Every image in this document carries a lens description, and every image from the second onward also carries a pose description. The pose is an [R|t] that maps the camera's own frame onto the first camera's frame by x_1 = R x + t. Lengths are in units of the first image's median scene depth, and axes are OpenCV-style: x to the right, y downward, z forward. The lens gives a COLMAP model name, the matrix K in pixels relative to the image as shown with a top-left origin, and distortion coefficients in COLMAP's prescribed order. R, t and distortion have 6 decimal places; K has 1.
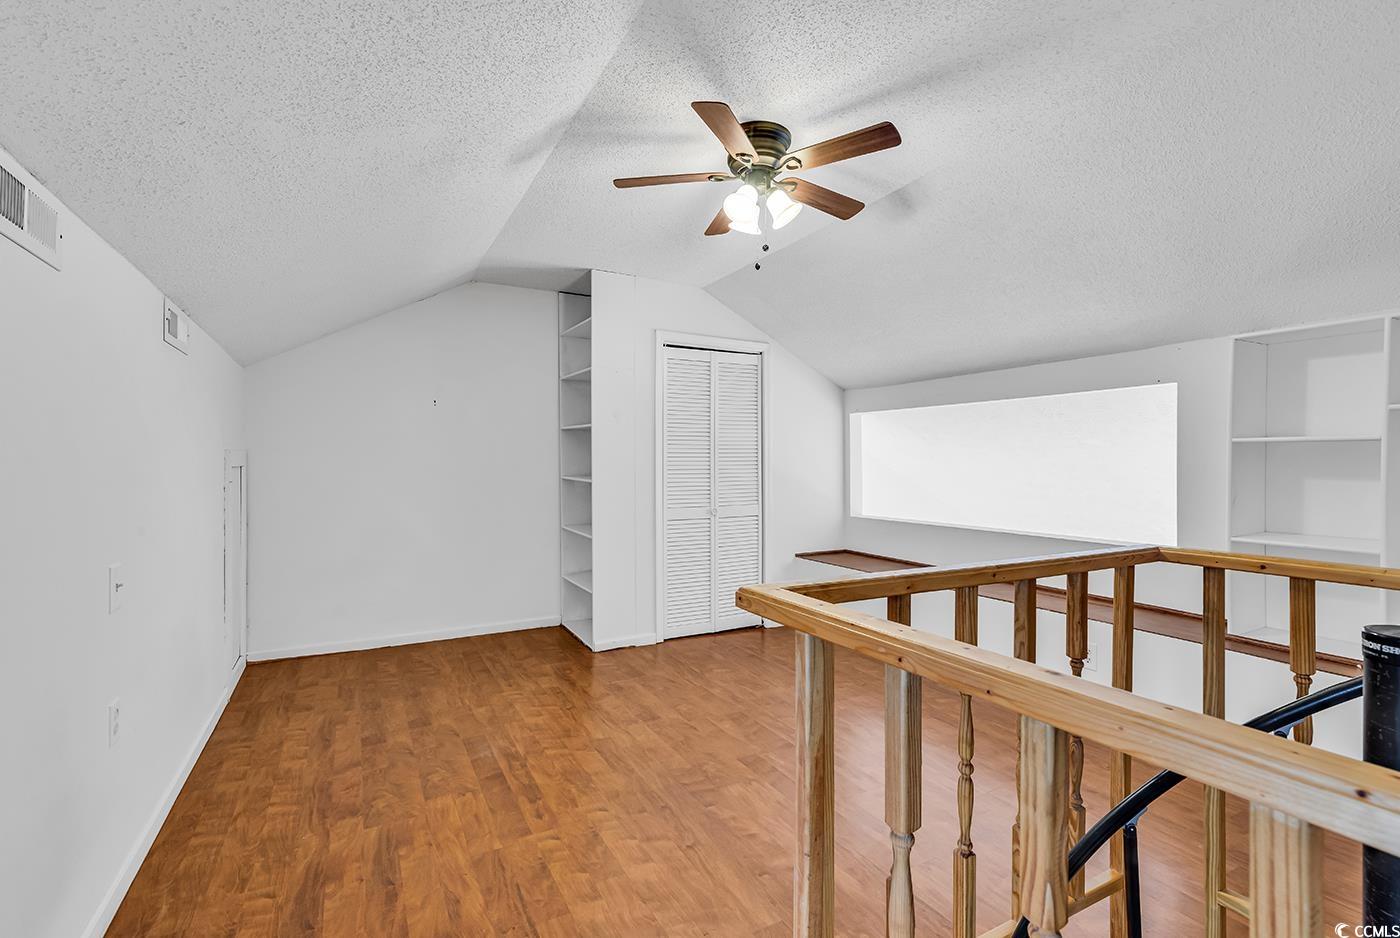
lens RADIAL K [[634.3, 0, 711.6], [0, 634.3, 467.7], [0, 0, 1]] dist [0.011071, -0.002158]
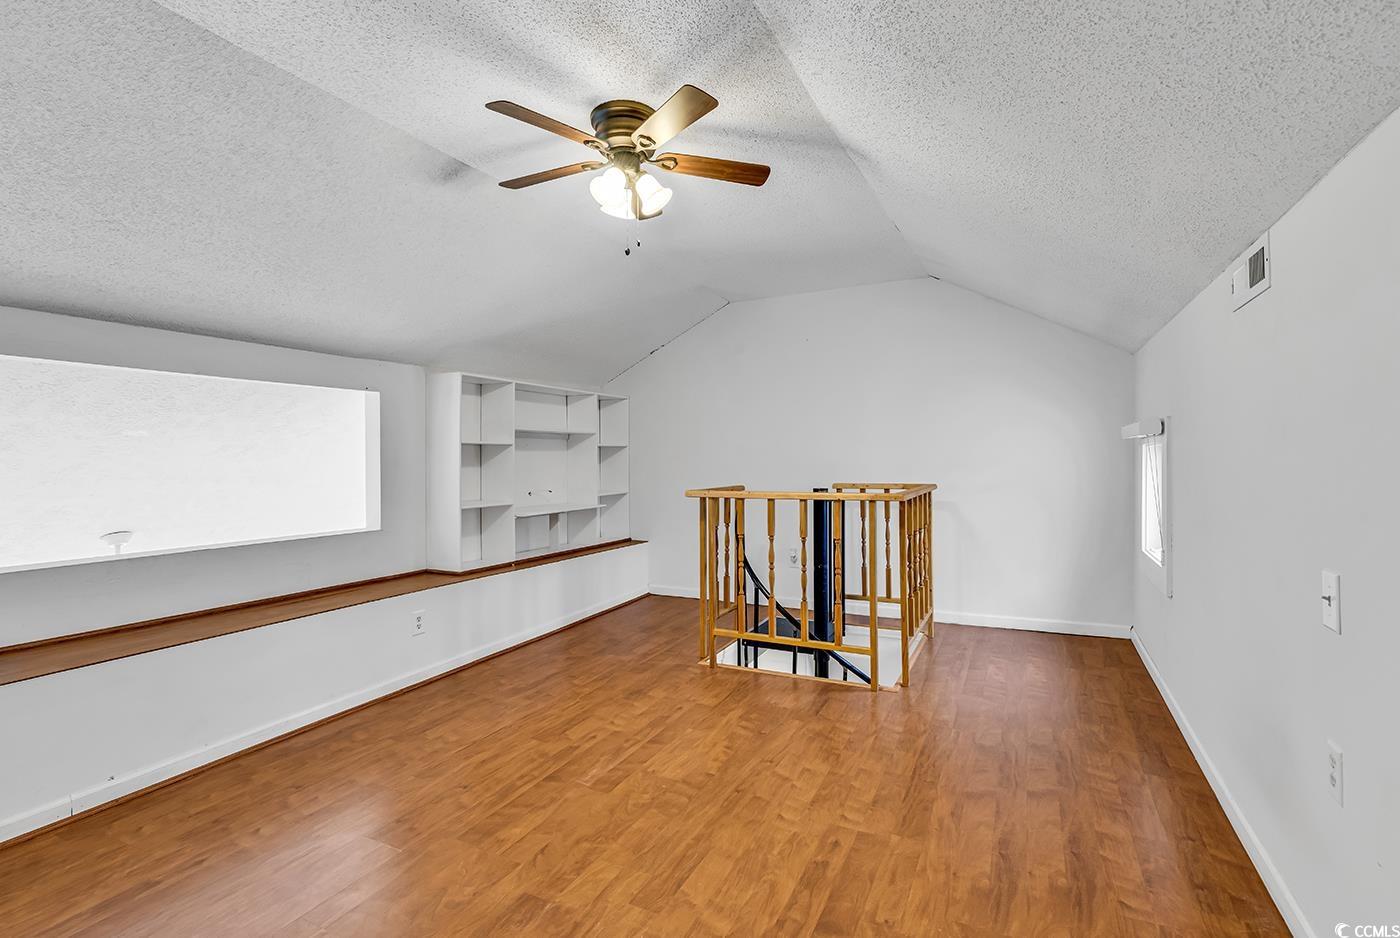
lens RADIAL K [[634.3, 0, 710.6], [0, 634.3, 460.9], [0, 0, 1]] dist [0.011071, -0.002158]
pose [[-0.559928, 0.001302, 0.828540, -0.965503], [0.015189, 0.999847, 0.008693, -0.002849], [-0.828402, 0.017452, -0.559862, 1.727700]]
